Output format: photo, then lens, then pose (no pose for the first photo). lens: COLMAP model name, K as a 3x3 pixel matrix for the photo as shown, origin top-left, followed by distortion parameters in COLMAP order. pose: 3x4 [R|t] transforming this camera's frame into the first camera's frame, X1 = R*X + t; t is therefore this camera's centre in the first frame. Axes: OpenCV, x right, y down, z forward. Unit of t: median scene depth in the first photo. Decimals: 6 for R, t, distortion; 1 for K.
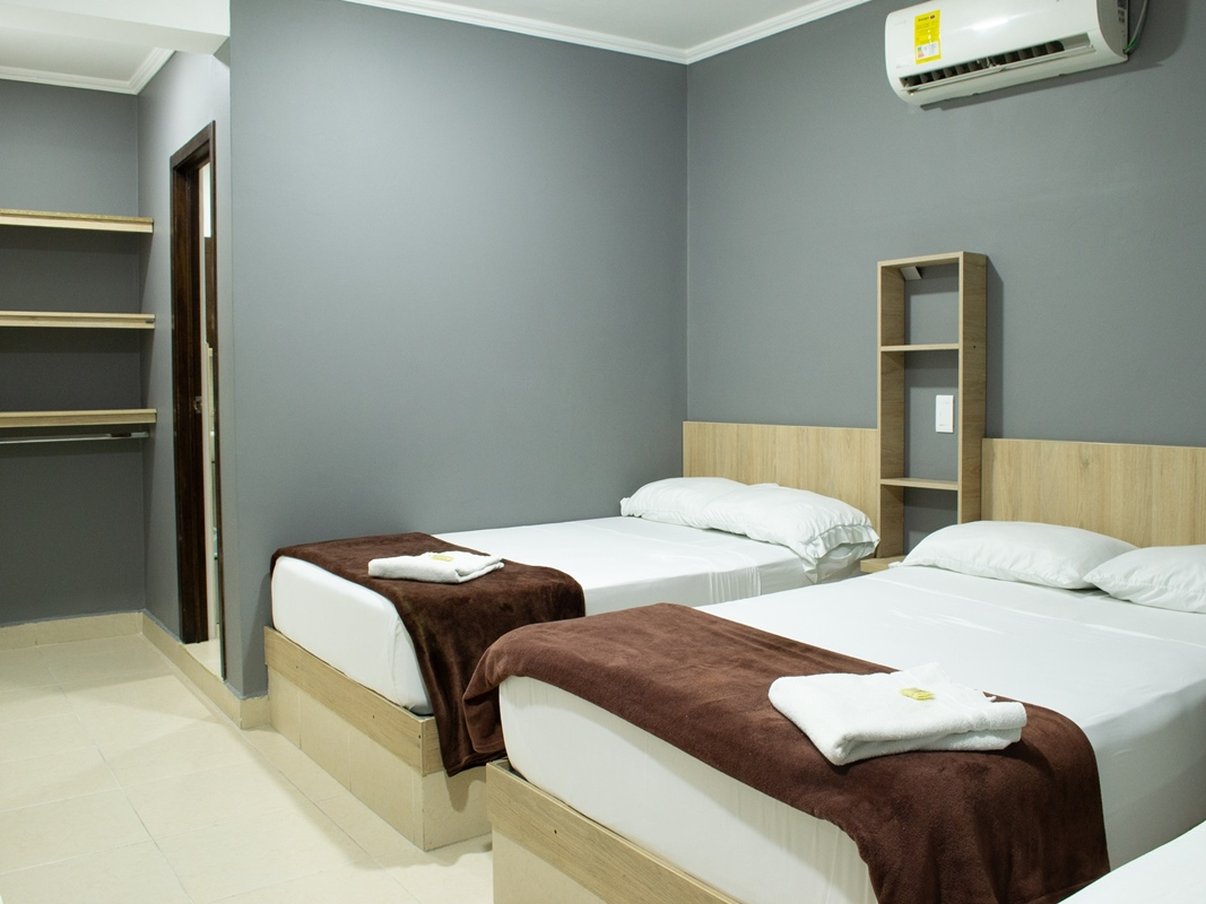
lens RADIAL K [[998.7, 0, 587.8], [0, 998.7, 433.7], [0, 0, 1]] dist [-0.076000, 0.011170]
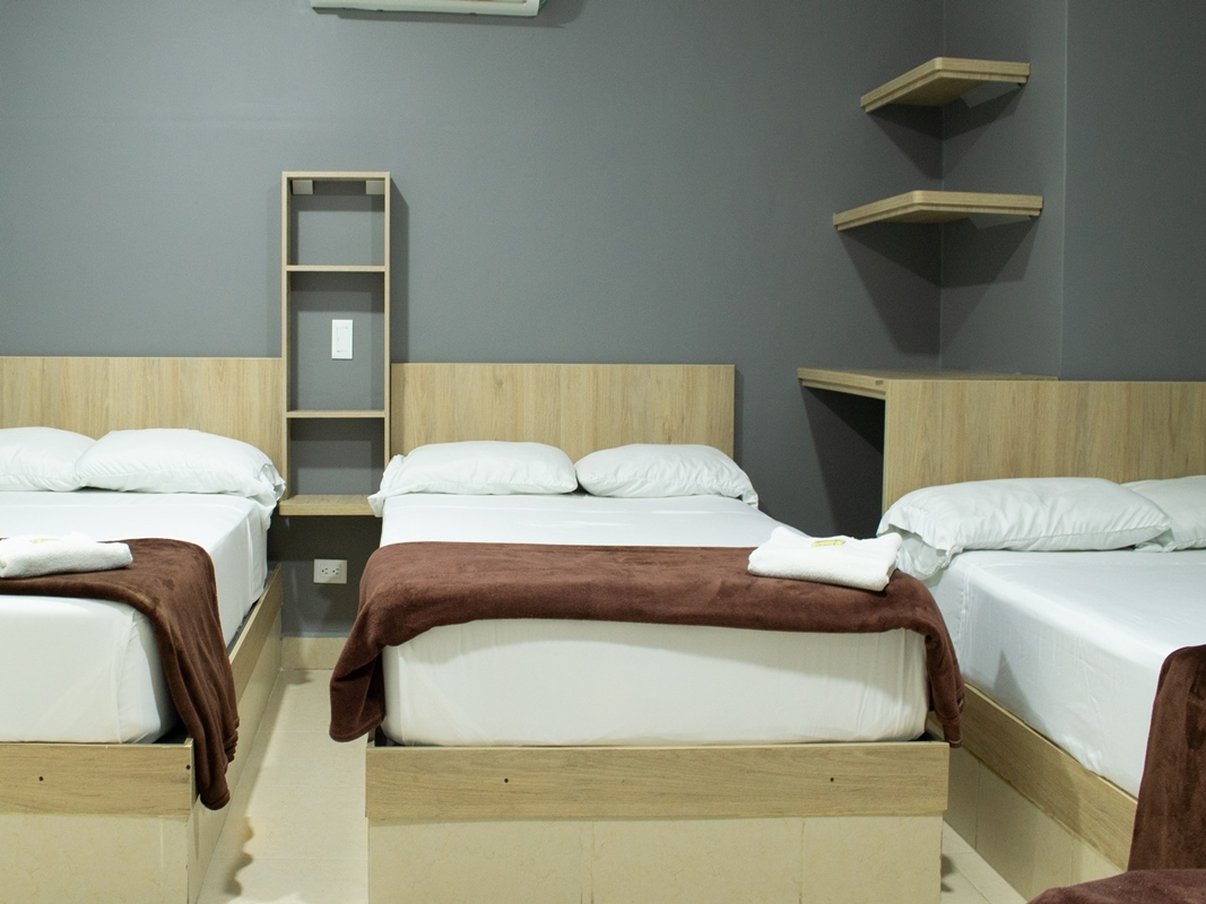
lens RADIAL K [[1296.4, 0, 512.8], [0, 1296.4, 357.9], [0, 0, 1]] dist [-0.075925, -0.007283]
pose [[0.557982, -0.015168, 0.829714, -0.619593], [0.031748, 0.999491, -0.003079, 0.007215], [-0.829246, 0.028059, 0.558180, 0.188878]]
